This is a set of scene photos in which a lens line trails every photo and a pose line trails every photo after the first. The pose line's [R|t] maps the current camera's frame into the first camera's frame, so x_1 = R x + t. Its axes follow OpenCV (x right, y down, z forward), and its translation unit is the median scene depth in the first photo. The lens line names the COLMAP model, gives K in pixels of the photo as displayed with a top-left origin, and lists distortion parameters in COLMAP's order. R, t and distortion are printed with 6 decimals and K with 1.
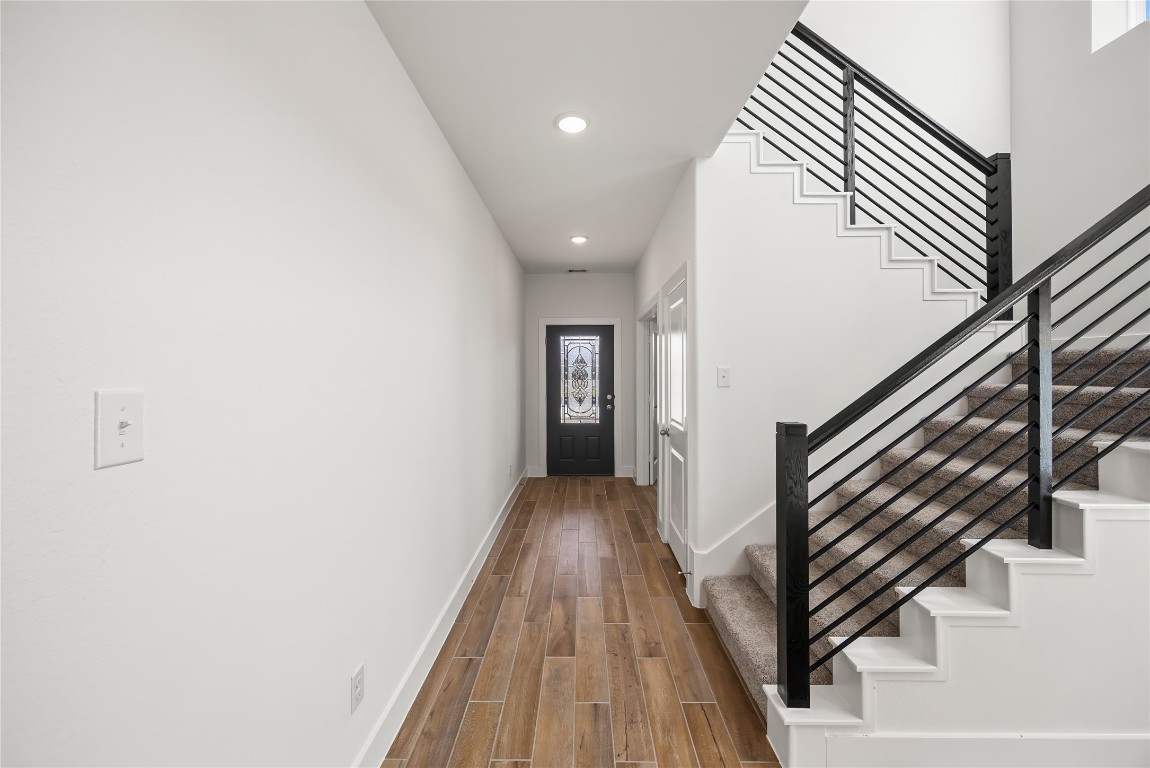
lens RADIAL K [[443.0, 0, 572.3], [0, 443.0, 372.2], [0, 0, 1]] dist [-0.002854, -0.000866]
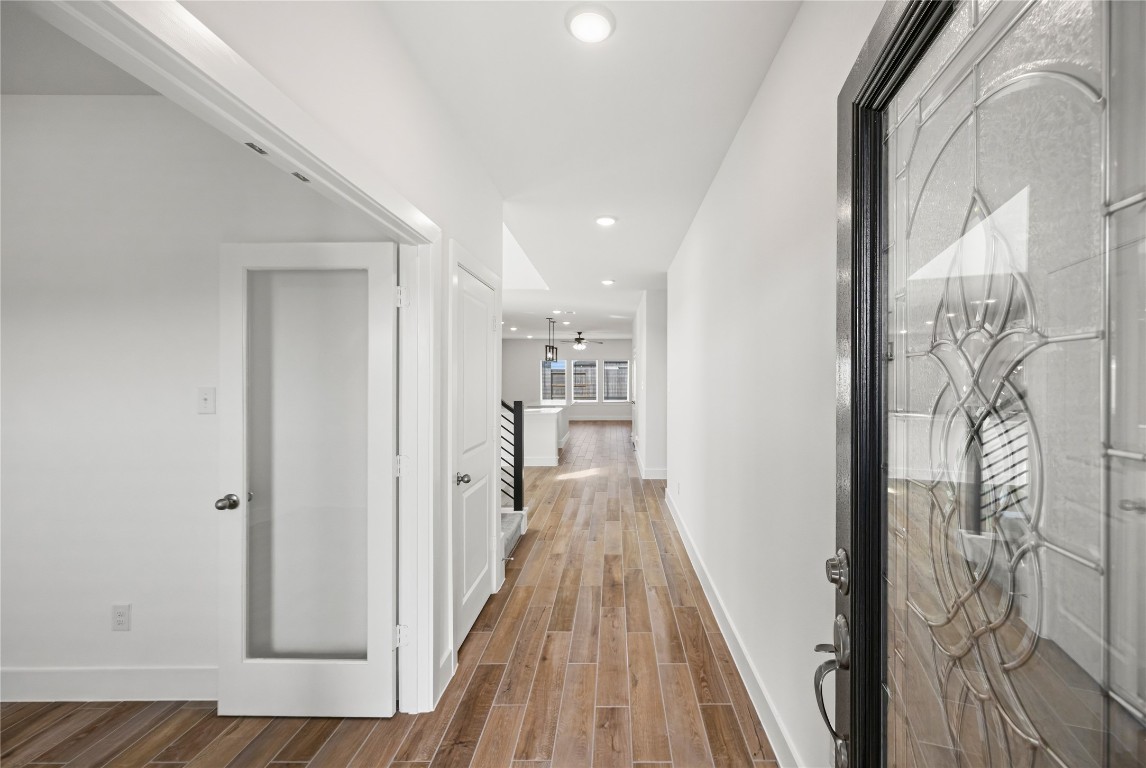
lens RADIAL K [[441.5, 0, 573.8], [0, 441.5, 379.2], [0, 0, 1]] dist [-0.002854, -0.000866]
pose [[-0.997866, 0.000343, 0.065300, 0.008848], [0.000777, 0.999978, 0.006629, -0.018803], [-0.065296, 0.006666, -0.997844, 2.105384]]
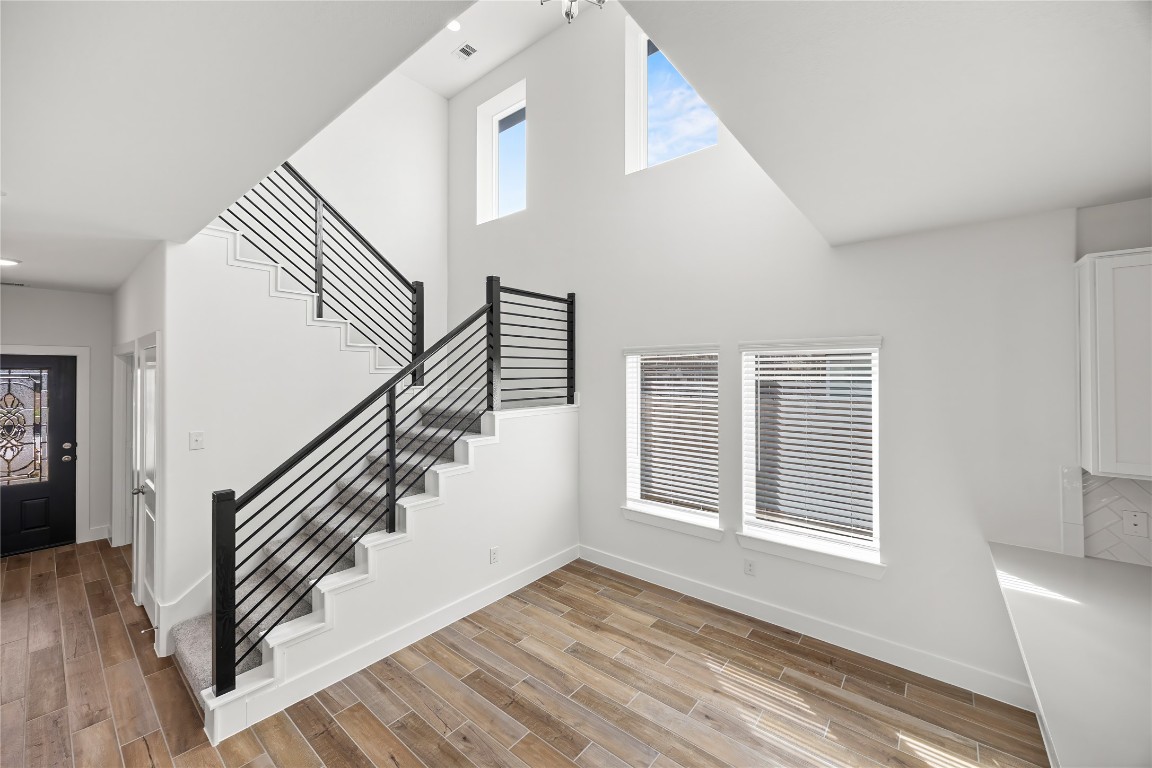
lens RADIAL K [[443.8, 0, 570.7], [0, 443.8, 370.5], [0, 0, 1]] dist [-0.002854, -0.000866]
pose [[0.620865, 0.007733, 0.783879, 0.046114], [-0.002169, 0.999964, -0.008147, -0.156840], [-0.783915, 0.003358, 0.620860, -0.439675]]
